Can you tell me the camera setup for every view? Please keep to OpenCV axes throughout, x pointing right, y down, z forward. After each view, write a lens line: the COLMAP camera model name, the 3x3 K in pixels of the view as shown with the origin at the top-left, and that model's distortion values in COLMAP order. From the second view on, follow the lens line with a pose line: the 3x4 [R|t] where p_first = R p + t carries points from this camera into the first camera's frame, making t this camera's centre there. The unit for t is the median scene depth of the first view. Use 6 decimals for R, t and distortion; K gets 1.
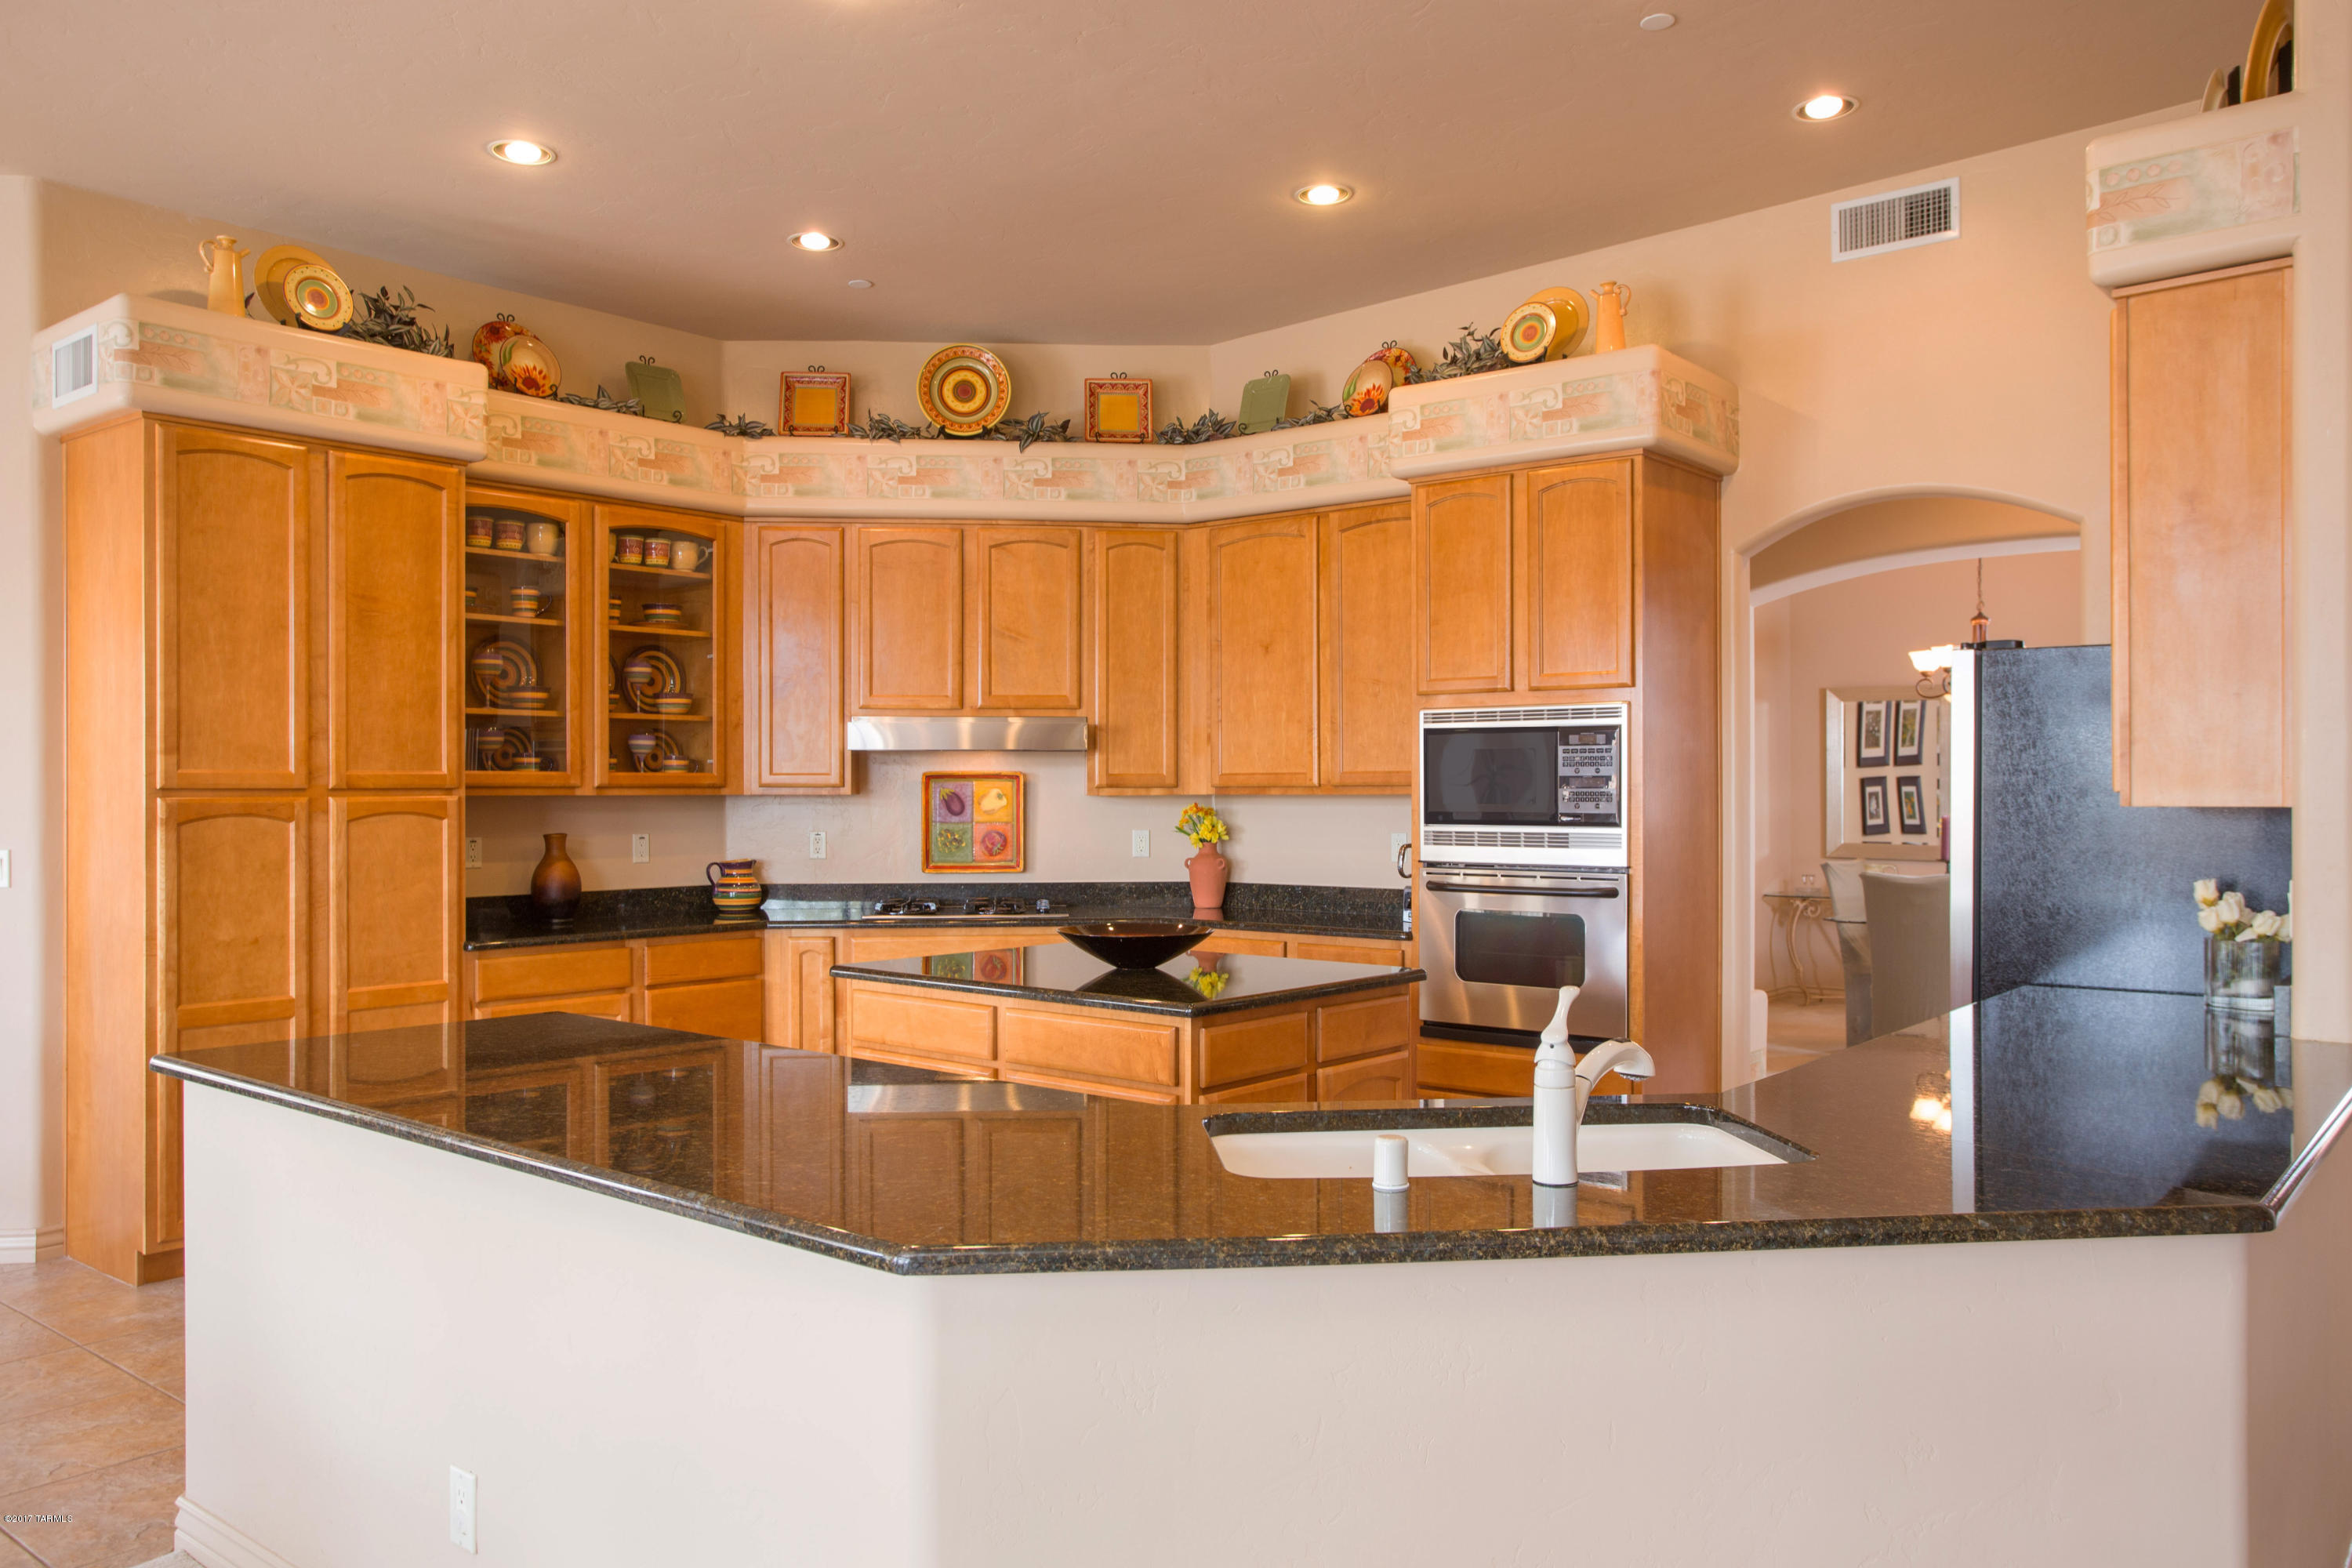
lens RADIAL K [[1773.8, 0, 1176.0], [0, 1773.8, 784.0], [0, 0, 1]] dist [-0.055025, 0.082062]
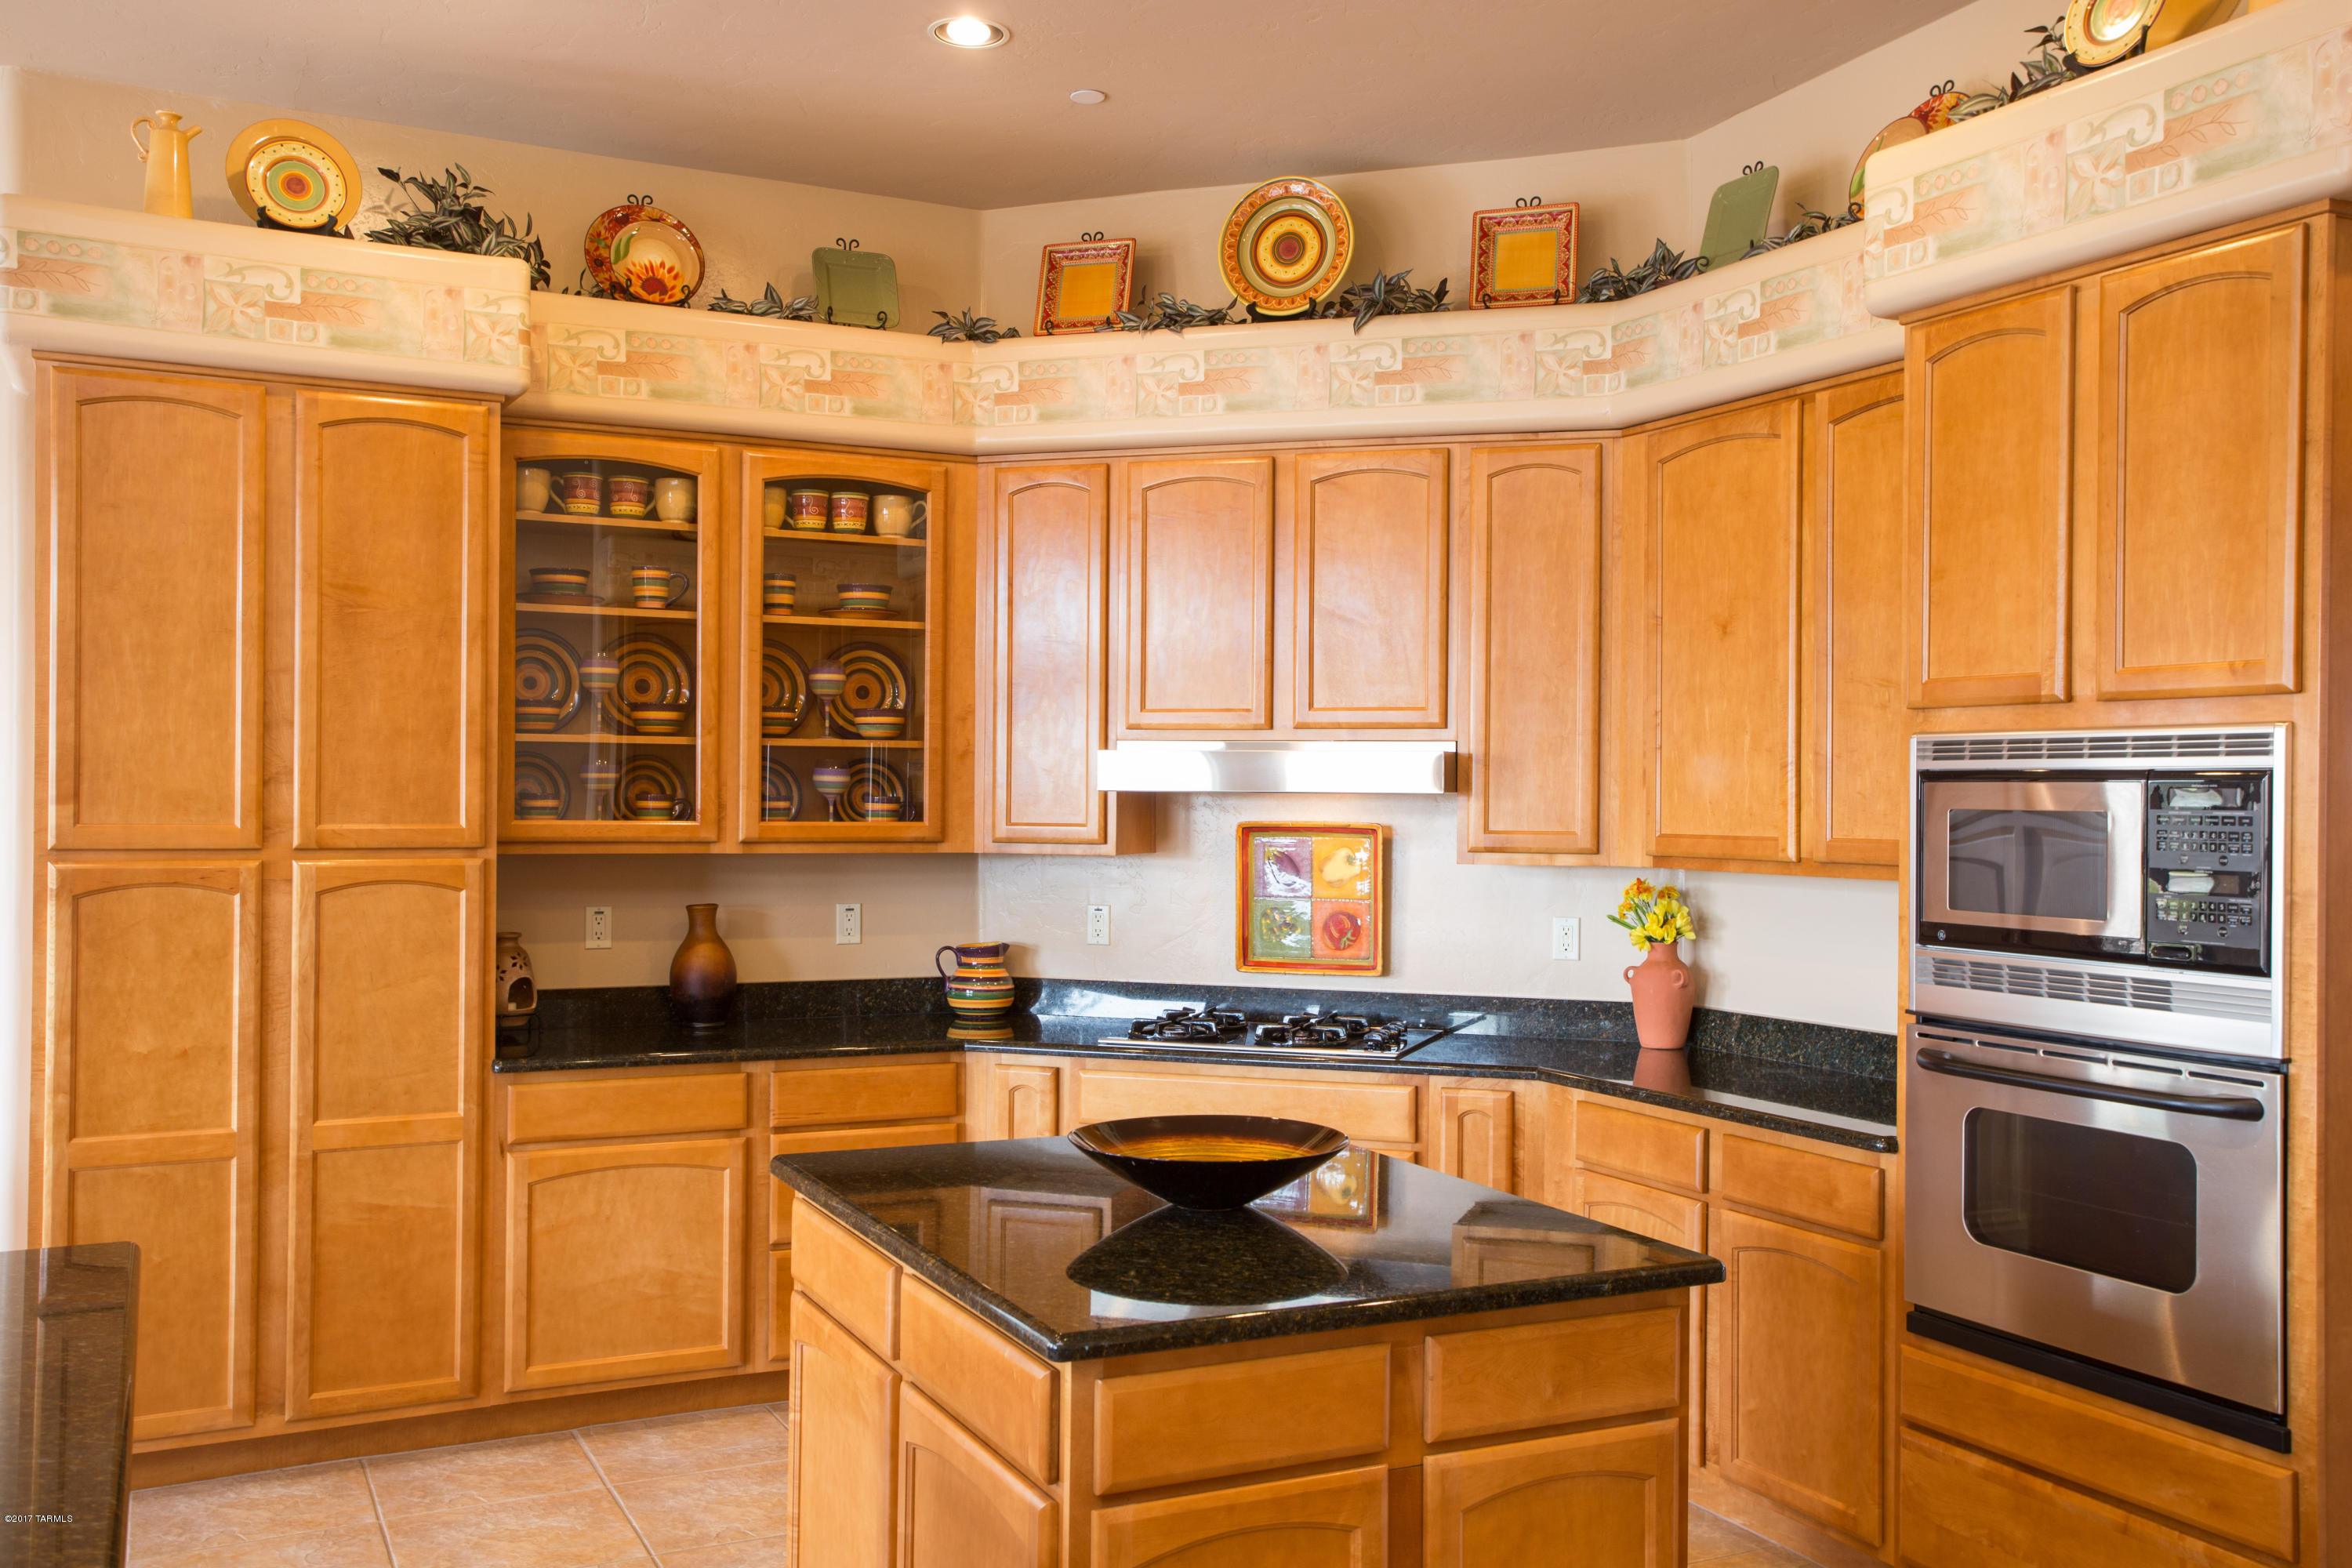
lens RADIAL K [[2109.9, 0, 1176.0], [0, 2109.9, 784.0], [0, 0, 1]] dist [-0.019647, 0.103596]
pose [[0.911660, 0.007528, -0.410876, 0.190949], [-0.008779, 0.999961, -0.001158, -0.023206], [0.410851, 0.004663, 0.911691, 0.299989]]
